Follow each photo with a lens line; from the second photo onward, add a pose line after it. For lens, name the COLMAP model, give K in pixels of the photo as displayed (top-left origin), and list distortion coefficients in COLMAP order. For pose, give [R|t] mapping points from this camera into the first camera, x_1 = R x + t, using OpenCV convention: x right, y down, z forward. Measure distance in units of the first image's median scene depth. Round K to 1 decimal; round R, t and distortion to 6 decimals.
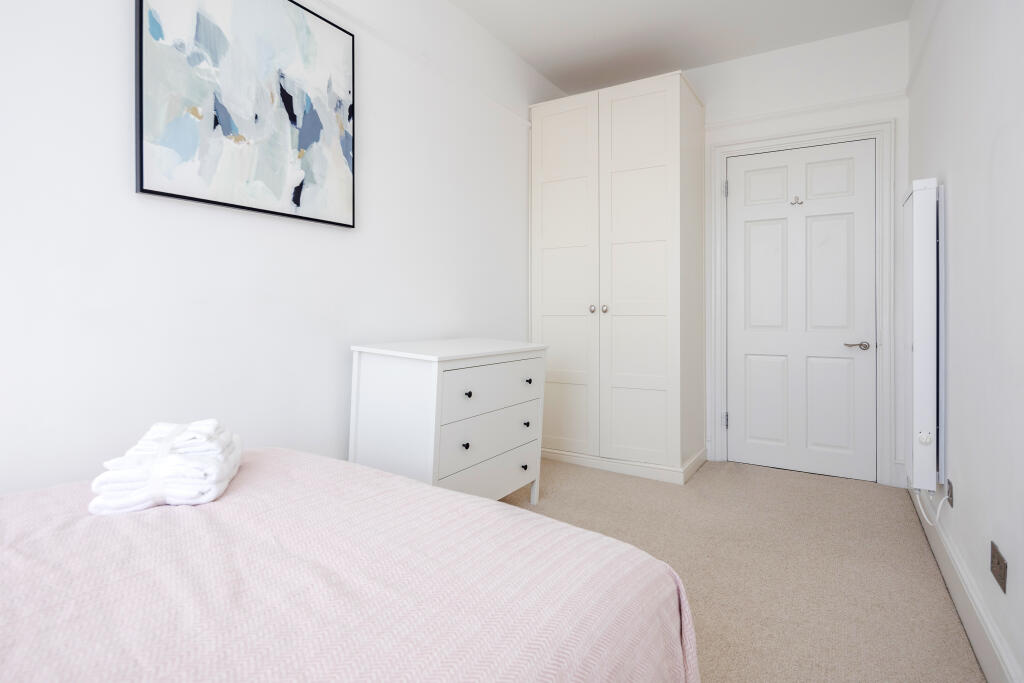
lens RADIAL K [[522.7, 0, 502.2], [0, 522.7, 303.3], [0, 0, 1]] dist [-0.004842, 0.001171]
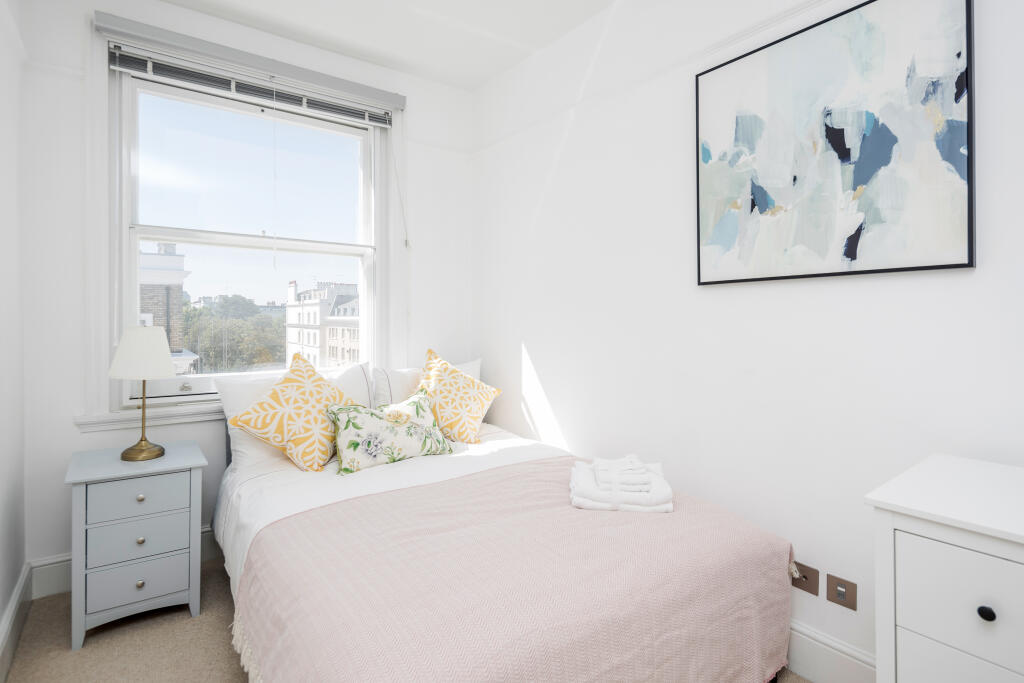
lens RADIAL K [[522.7, 0, 504.1], [0, 522.7, 321.5], [0, 0, 1]] dist [-0.004842, 0.001171]
pose [[-0.386947, -0.005326, -0.922086, 0.600589], [0.003899, 0.999965, -0.007412, -0.093656], [0.922094, -0.006463, -0.386913, 0.877701]]
